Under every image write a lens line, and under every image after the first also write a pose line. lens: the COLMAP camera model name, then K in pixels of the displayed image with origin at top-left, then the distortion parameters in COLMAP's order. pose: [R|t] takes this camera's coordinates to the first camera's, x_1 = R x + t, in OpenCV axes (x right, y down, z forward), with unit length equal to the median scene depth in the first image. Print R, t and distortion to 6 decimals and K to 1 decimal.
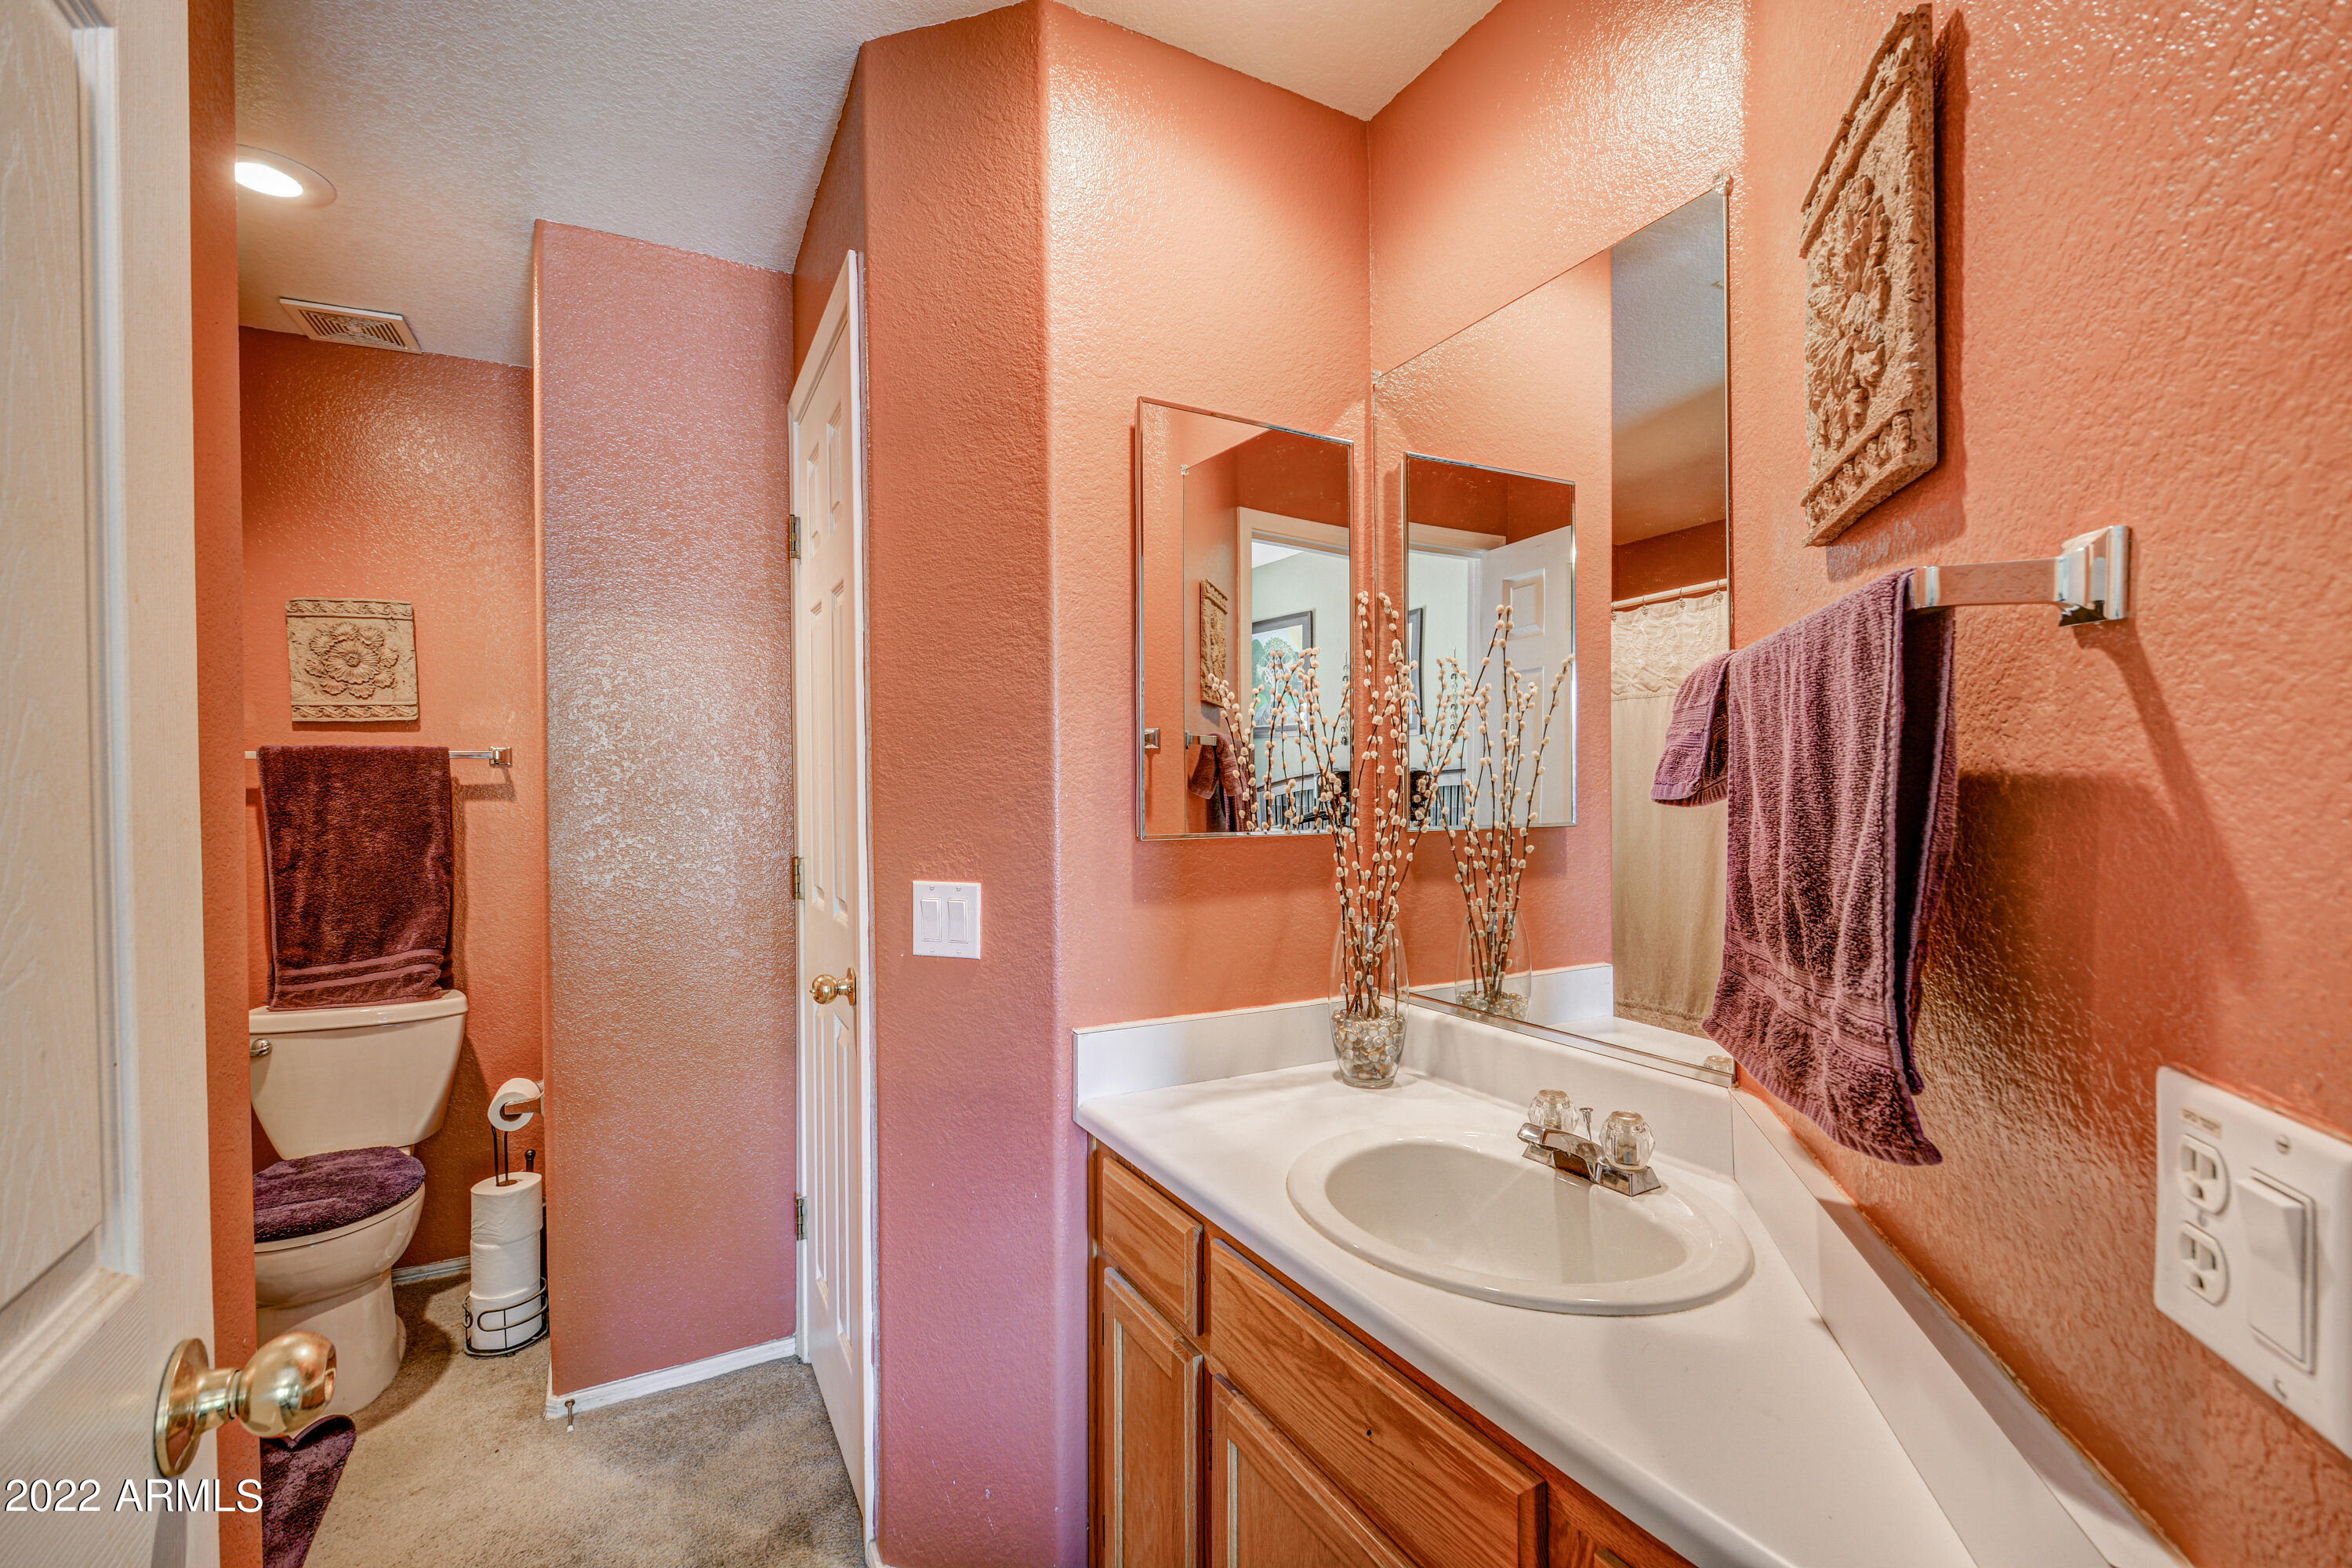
lens RADIAL K [[1037.8, 0, 1194.2], [0, 1037.8, 794.4], [0, 0, 1]] dist [0.000460, -0.002729]
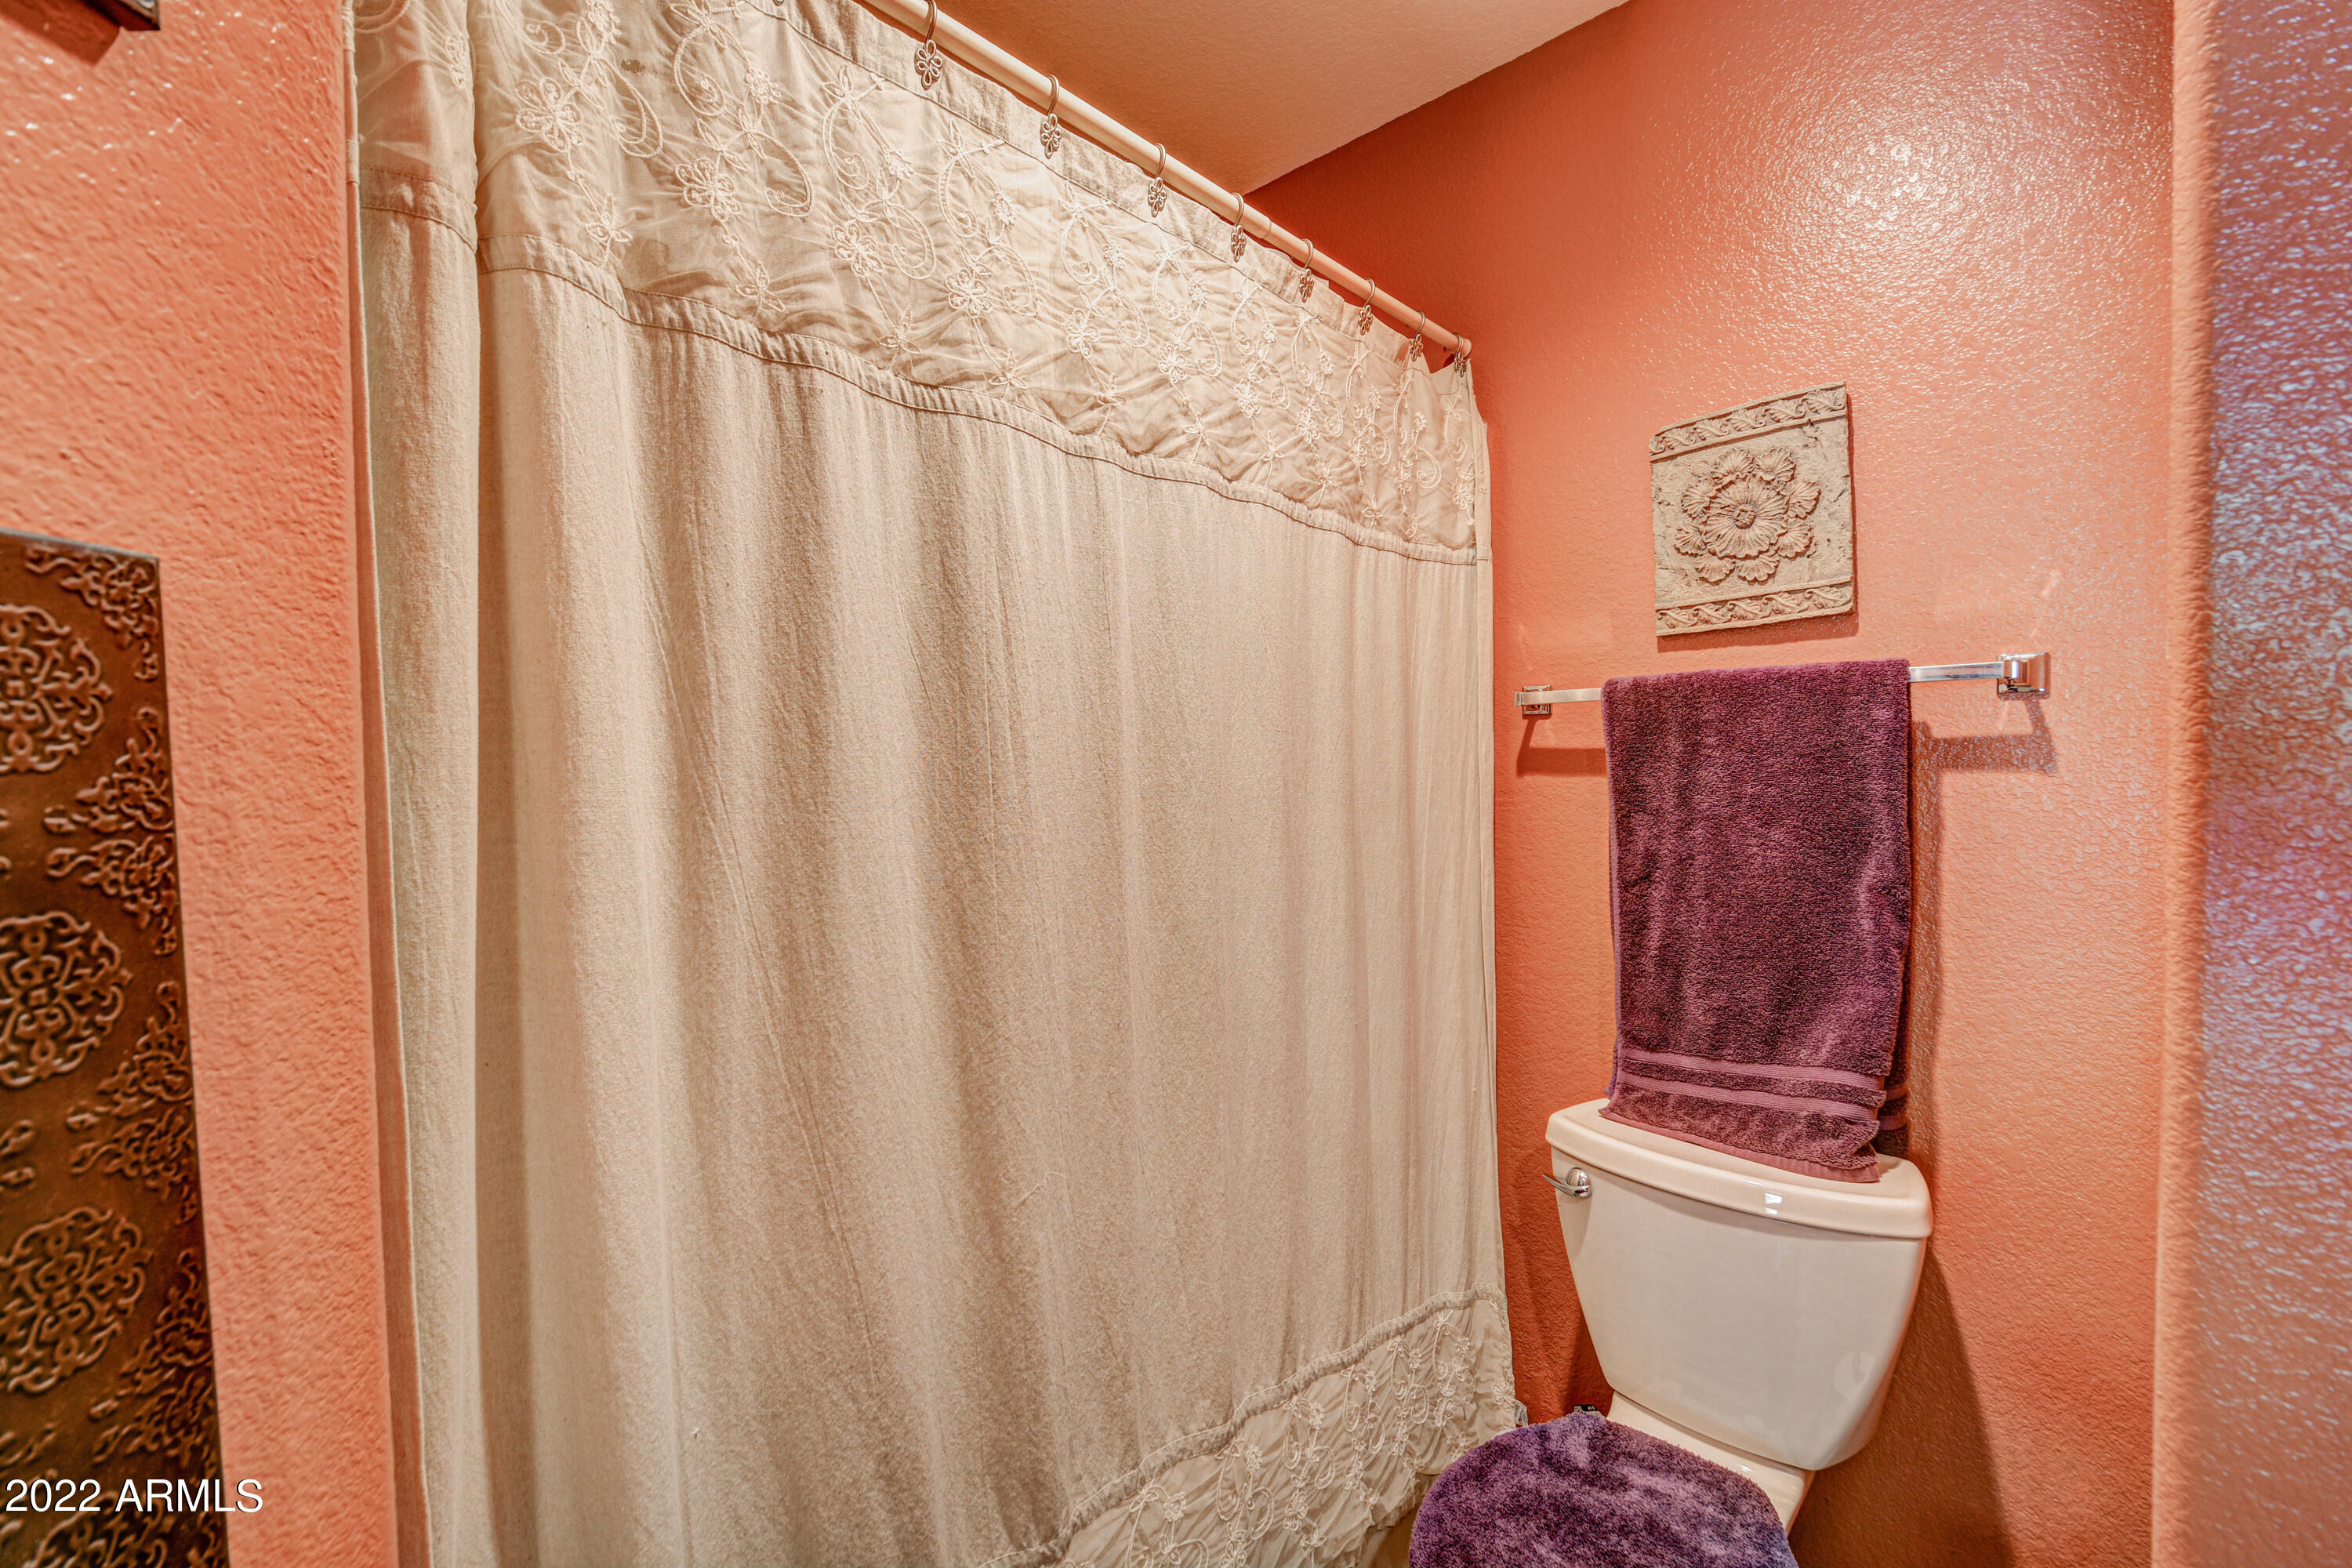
lens RADIAL K [[1037.8, 0, 1192.9], [0, 1037.8, 788.8], [0, 0, 1]] dist [0.000460, -0.002729]
pose [[0.297144, 0.030337, -0.954351, -0.365324], [-0.000657, 0.999501, 0.031567, -0.000610], [0.954832, -0.008753, 0.297016, 0.553160]]
